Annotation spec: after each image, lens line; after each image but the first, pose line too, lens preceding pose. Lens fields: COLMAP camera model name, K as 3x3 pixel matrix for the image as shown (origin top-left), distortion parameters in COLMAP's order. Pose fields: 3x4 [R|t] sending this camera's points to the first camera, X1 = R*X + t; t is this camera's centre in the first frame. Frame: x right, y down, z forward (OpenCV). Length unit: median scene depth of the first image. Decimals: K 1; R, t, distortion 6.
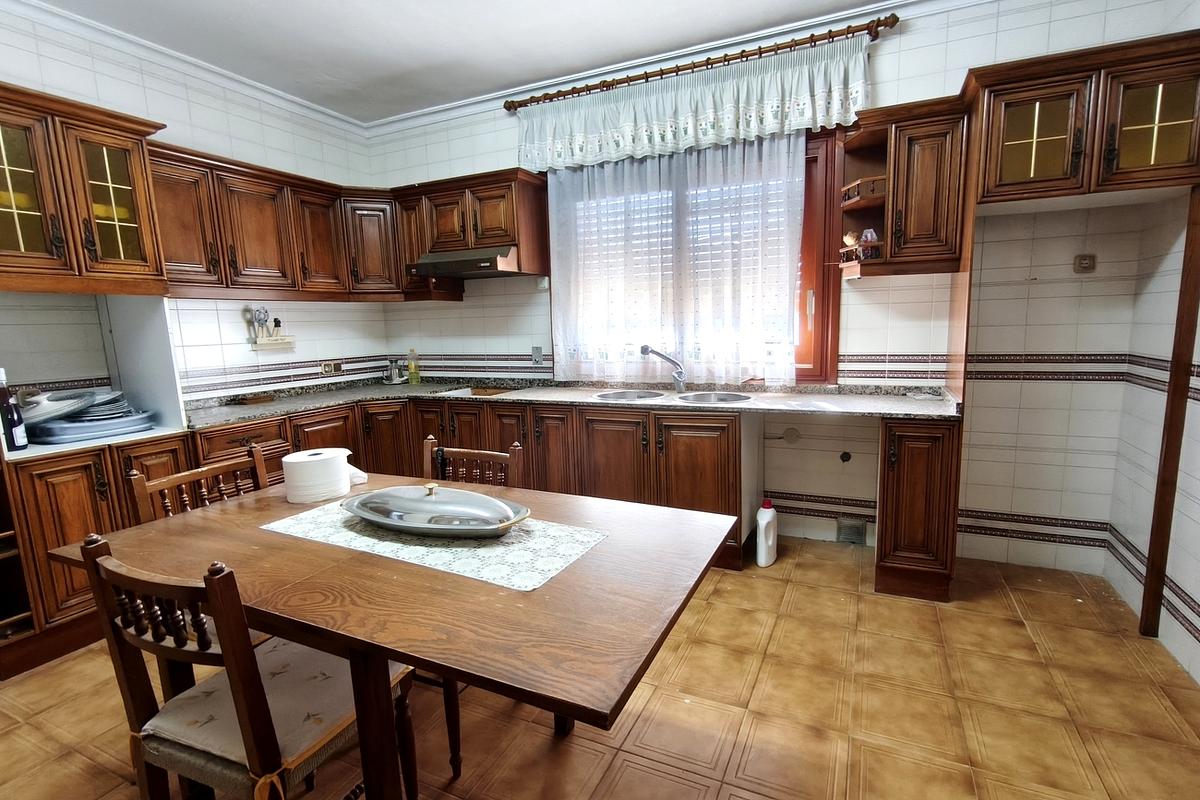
lens RADIAL K [[558.5, 0, 609.9], [0, 558.5, 403.4], [0, 0, 1]] dist [-0.010088, 0.003650]
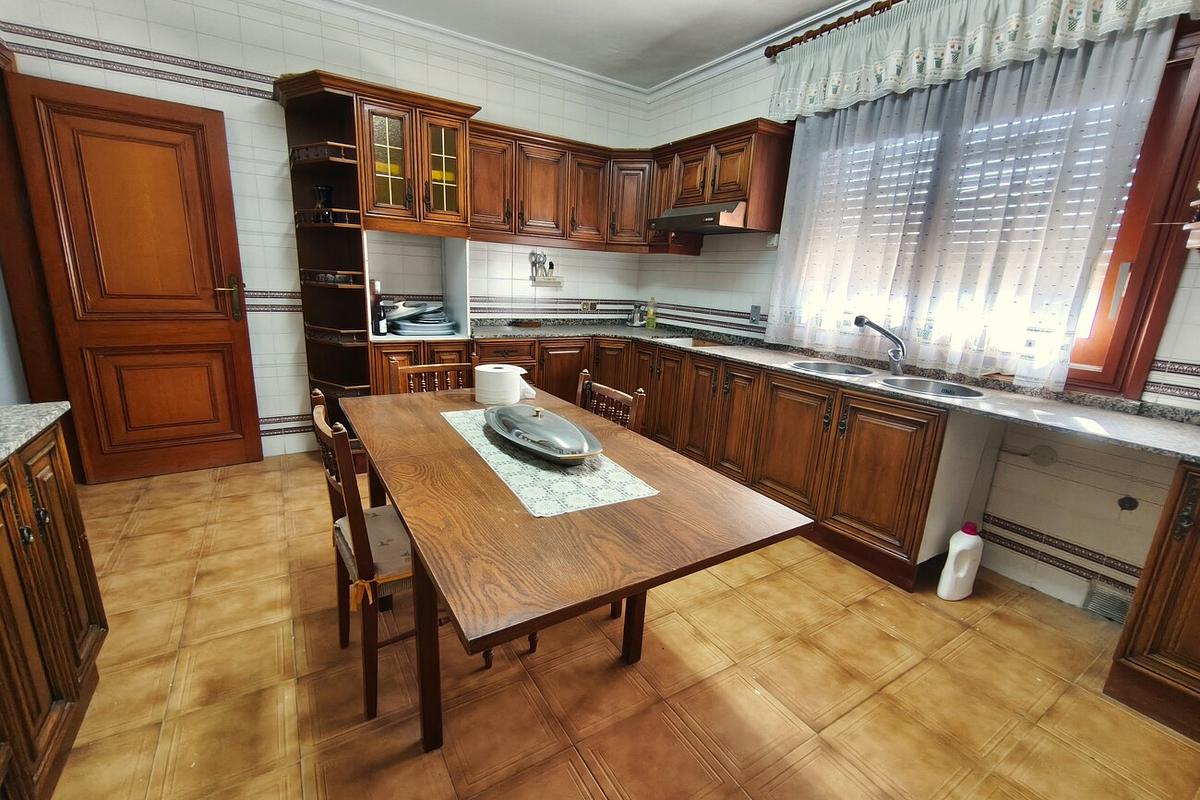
lens RADIAL K [[505.9, 0, 598.3], [0, 505.9, 400.2], [0, 0, 1]] dist [-0.002542, 0.000333]
pose [[0.828886, 0.199662, -0.522574, 0.173564], [-0.153003, 0.979434, 0.131528, -0.014376], [0.538088, -0.029066, 0.842388, 0.097383]]
